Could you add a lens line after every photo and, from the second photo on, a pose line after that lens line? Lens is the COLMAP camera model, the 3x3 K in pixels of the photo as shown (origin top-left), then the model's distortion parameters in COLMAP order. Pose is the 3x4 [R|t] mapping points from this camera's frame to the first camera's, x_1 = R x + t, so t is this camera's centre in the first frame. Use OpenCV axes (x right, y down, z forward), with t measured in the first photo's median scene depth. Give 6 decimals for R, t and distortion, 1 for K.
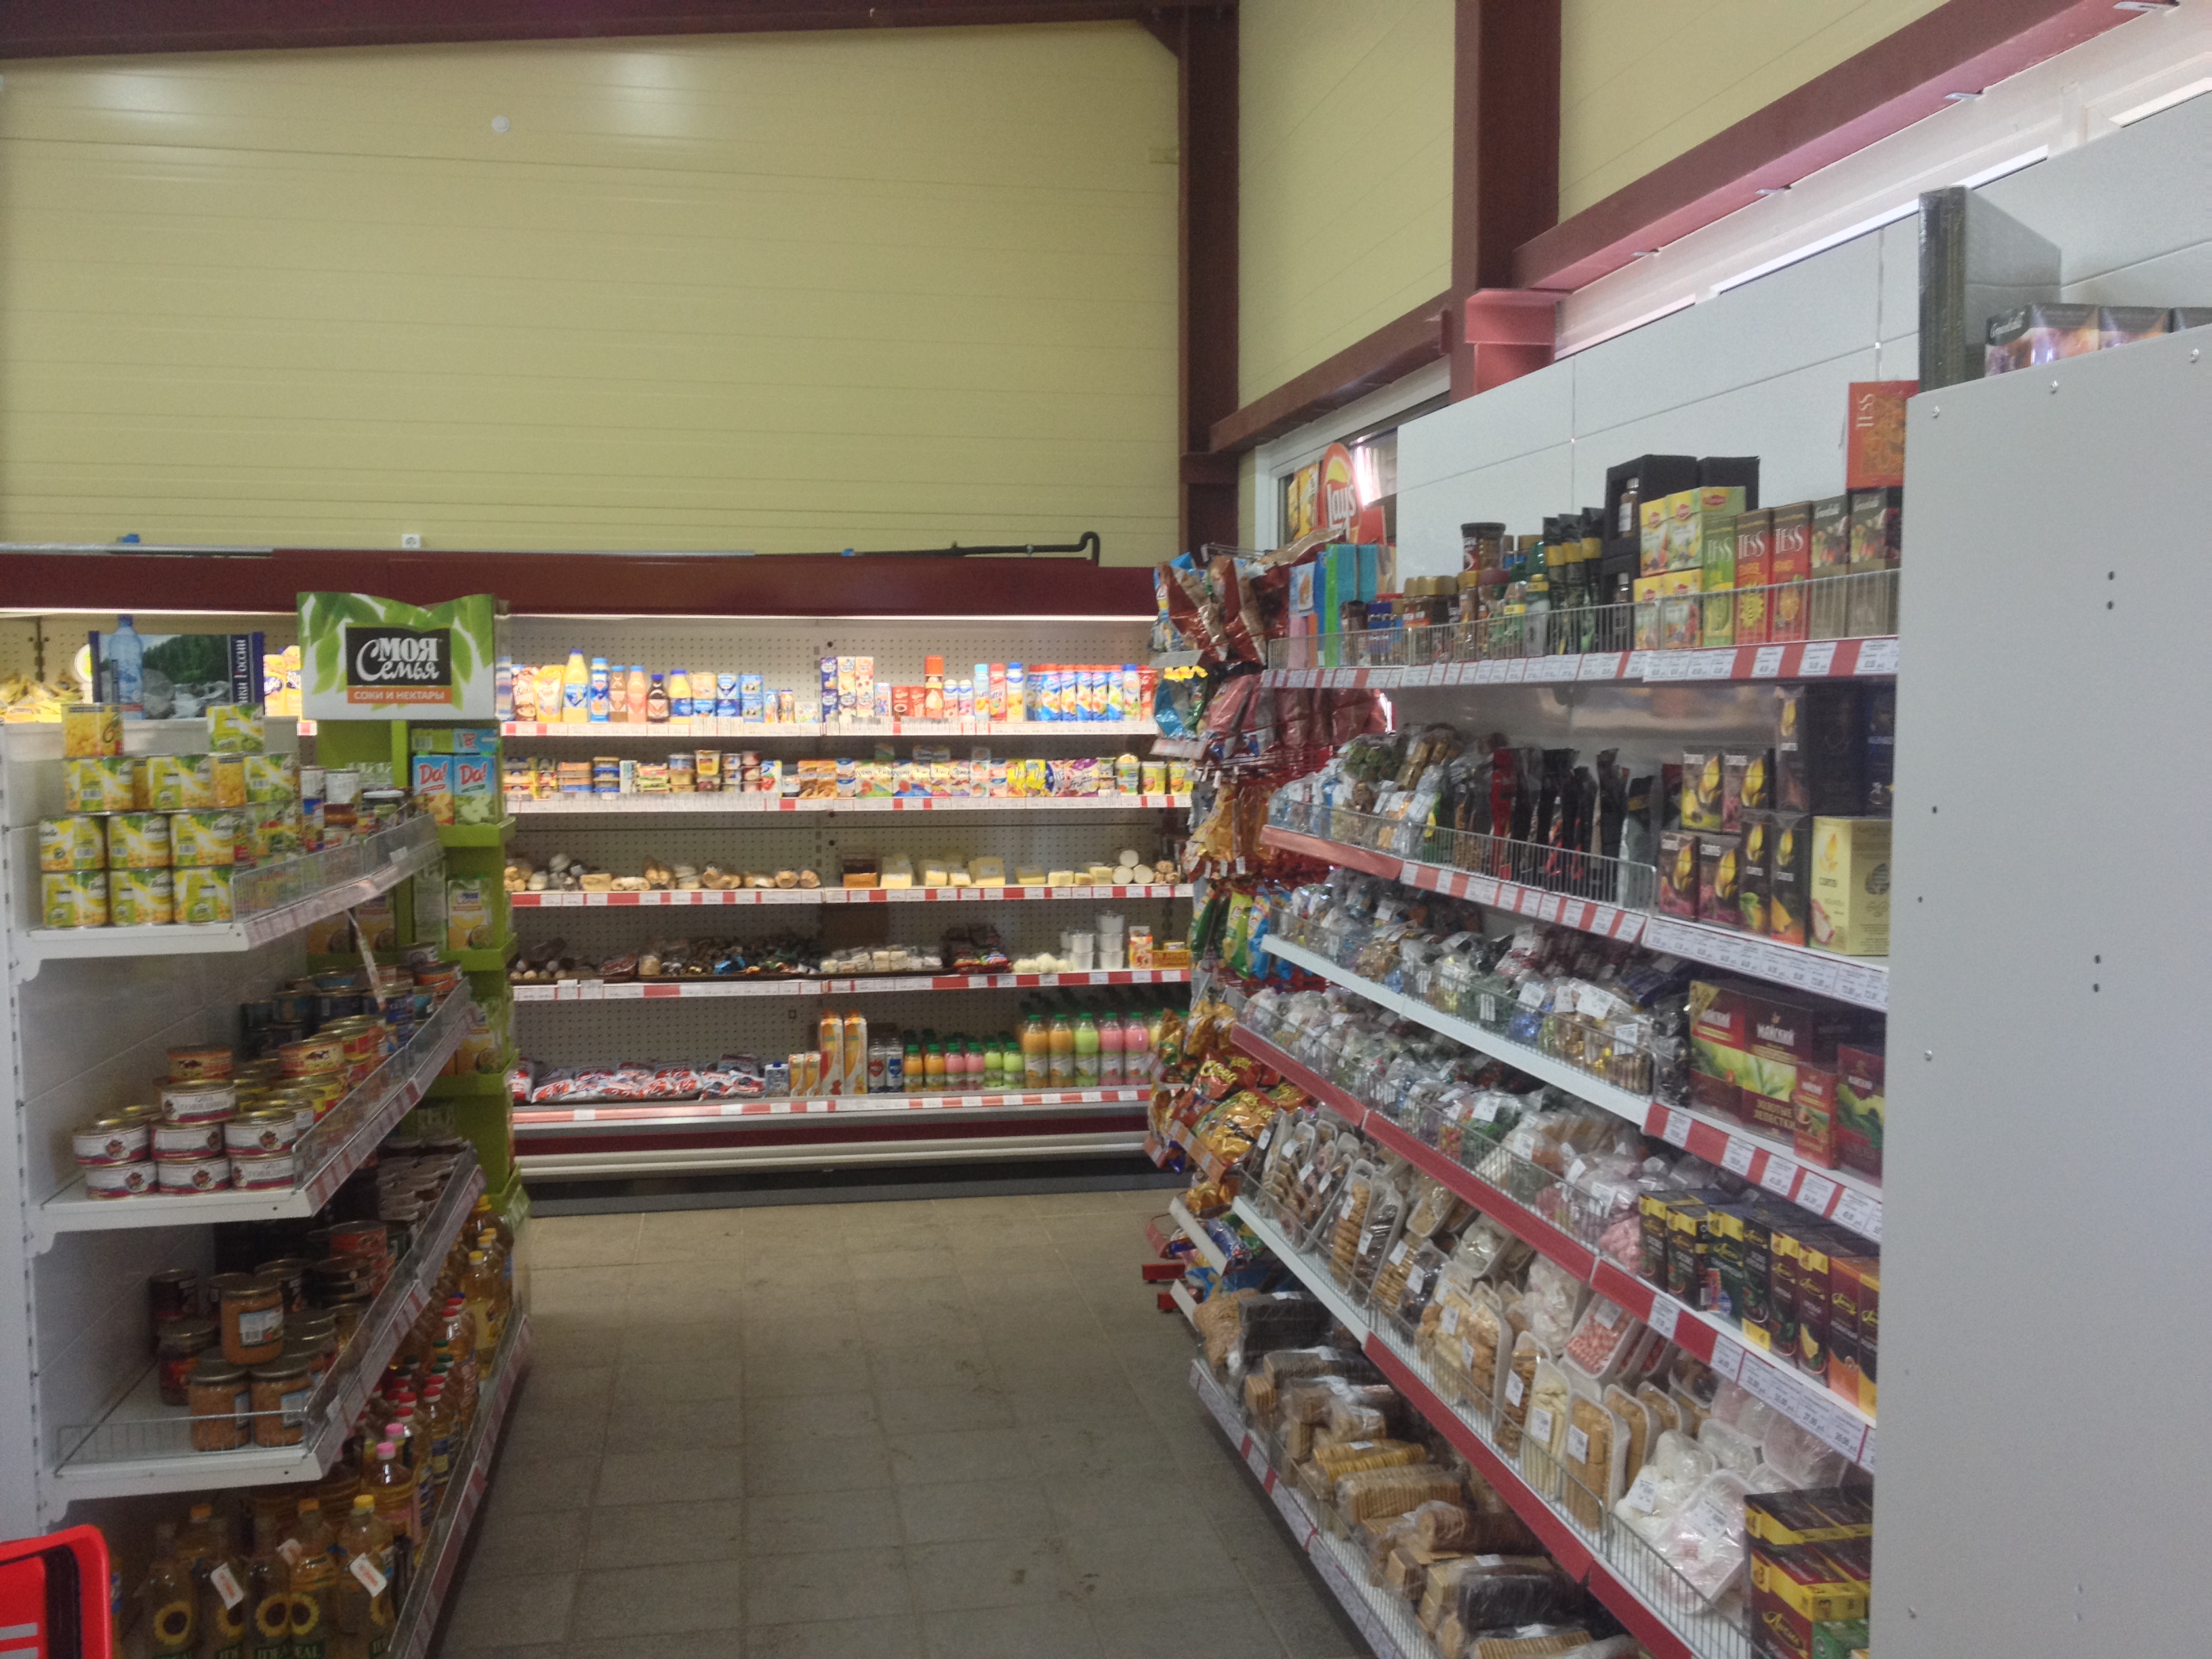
lens RADIAL K [[1997.7, 0, 1108.3], [0, 1997.7, 830.6], [0, 0, 1]] dist [-0.002818, -0.004515]
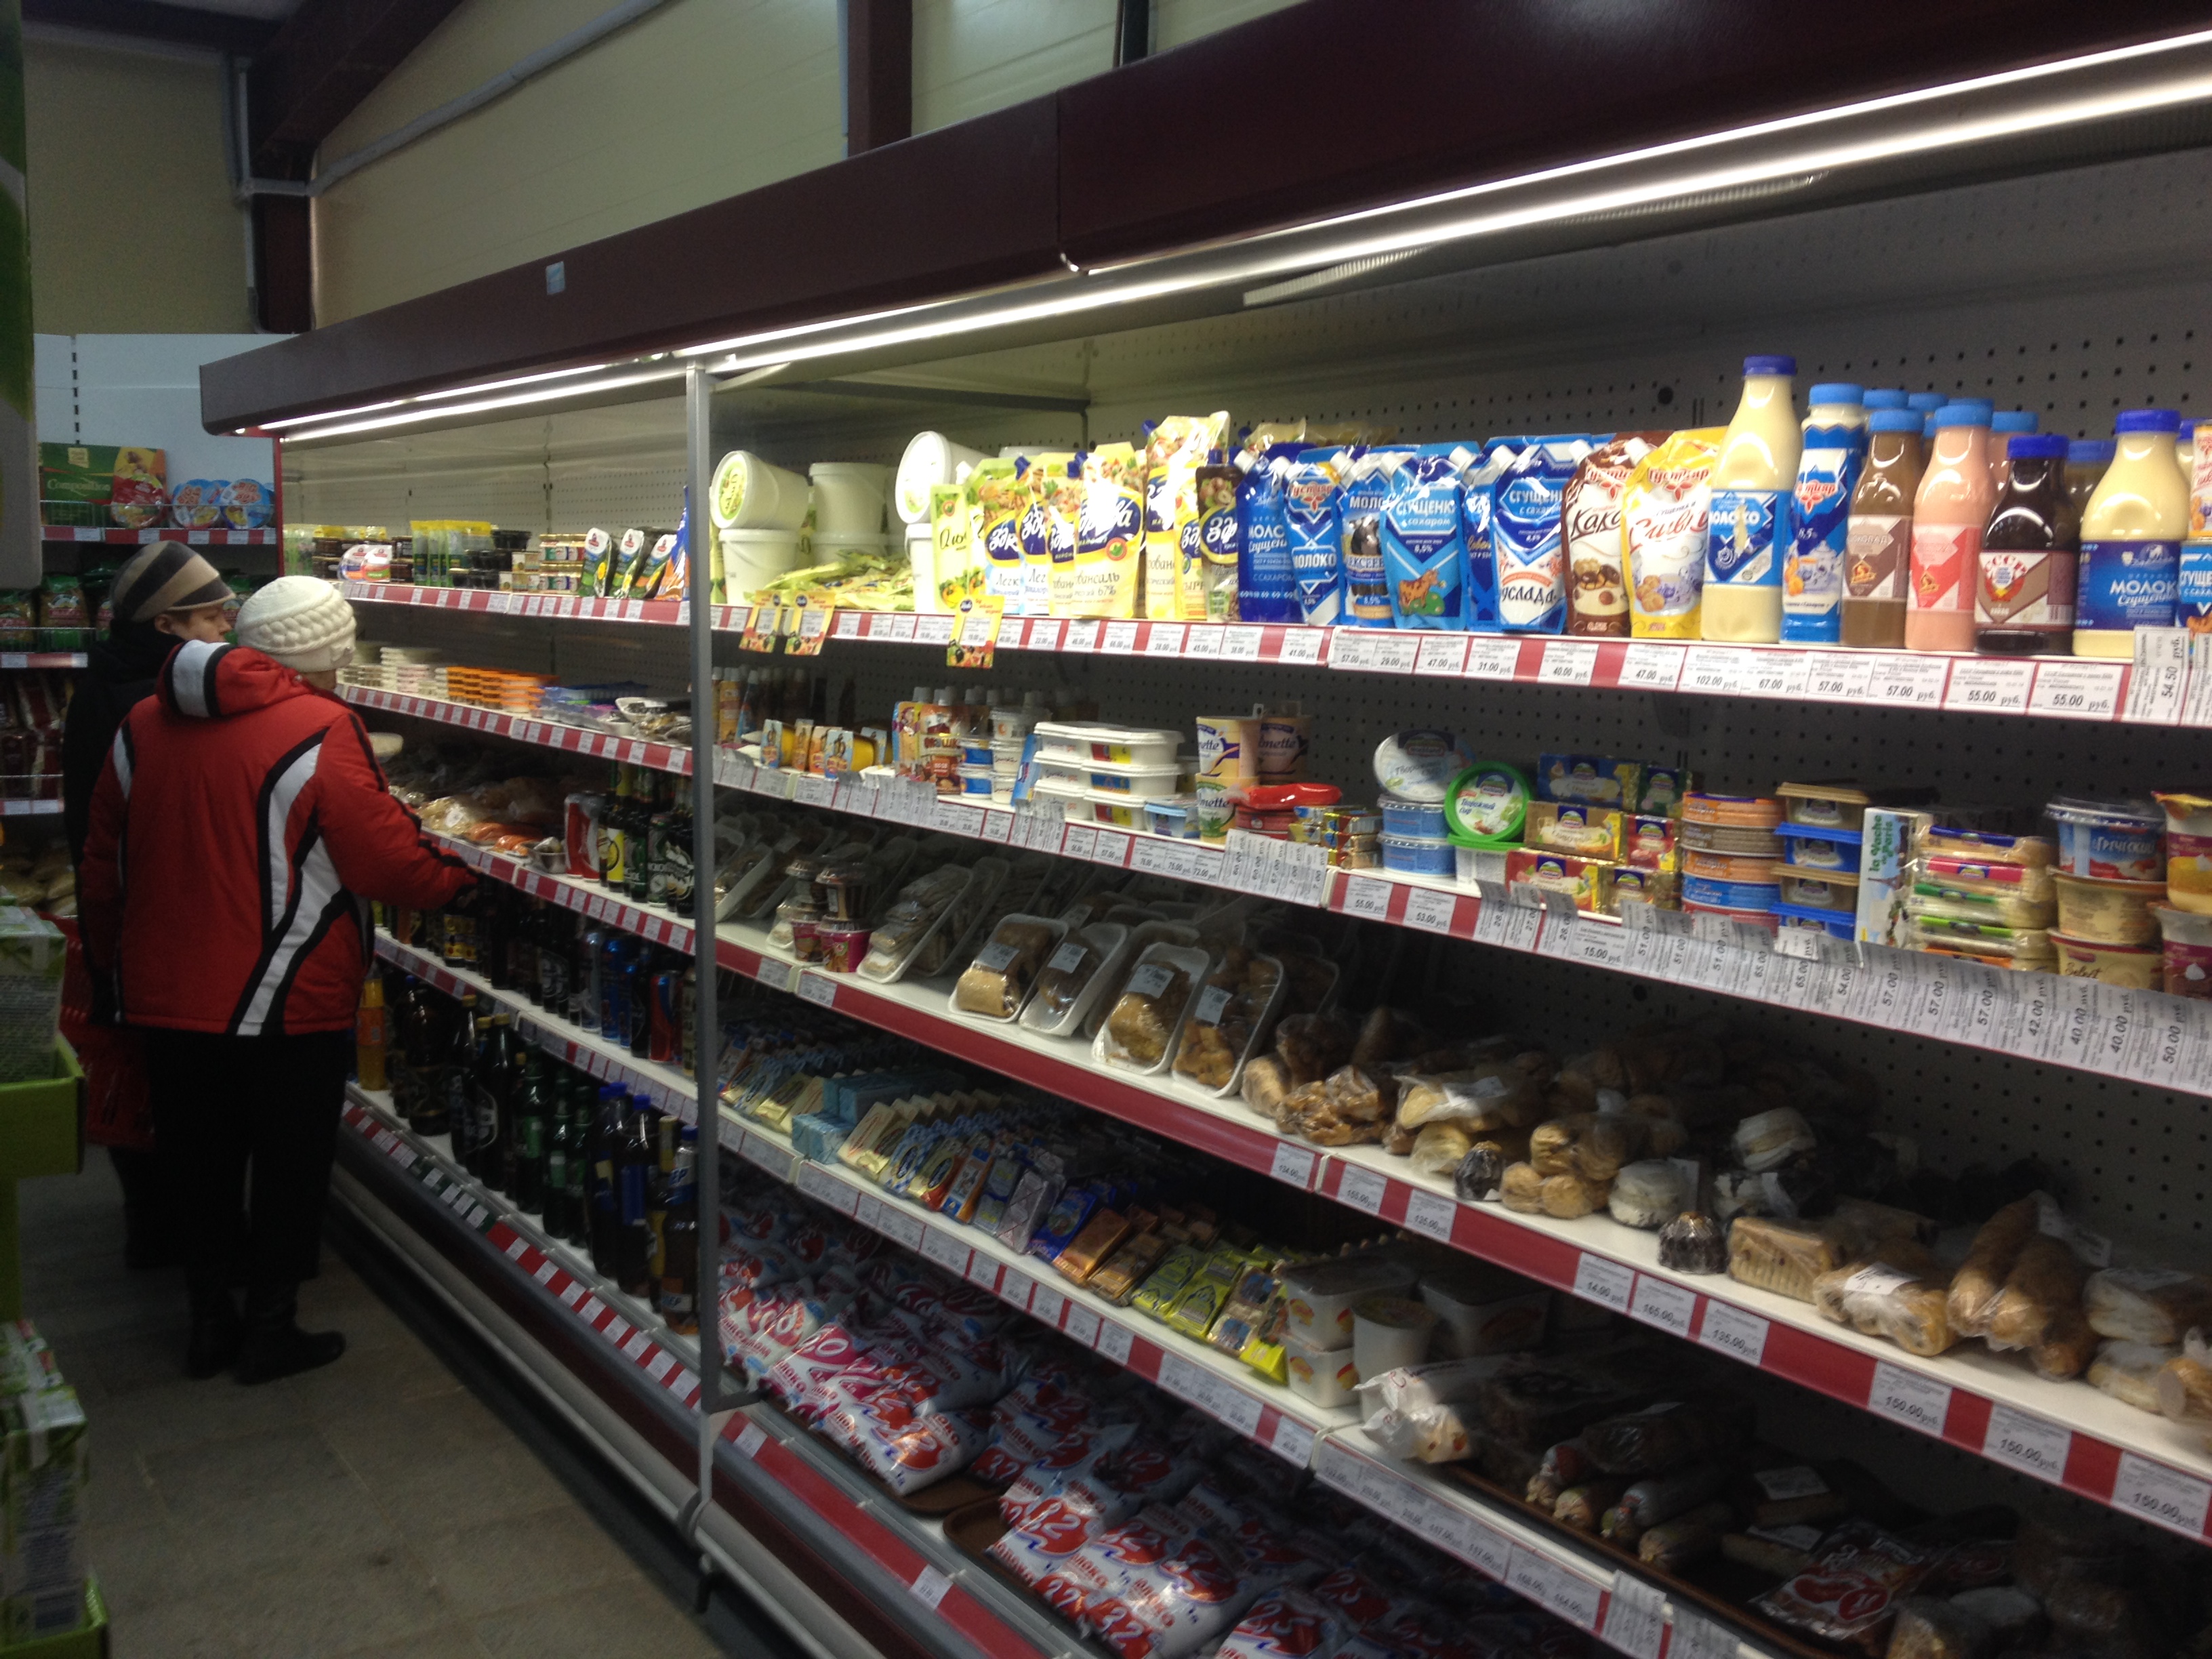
lens RADIAL K [[1997.7, 0, 1106.3], [0, 1997.7, 848.7], [0, 0, 1]] dist [-0.002818, -0.004515]
pose [[0.426752, 0.118087, -0.896626, -0.065219], [-0.075976, 0.992615, 0.094567, -0.045851], [0.901172, 0.027765, 0.432572, 0.812559]]
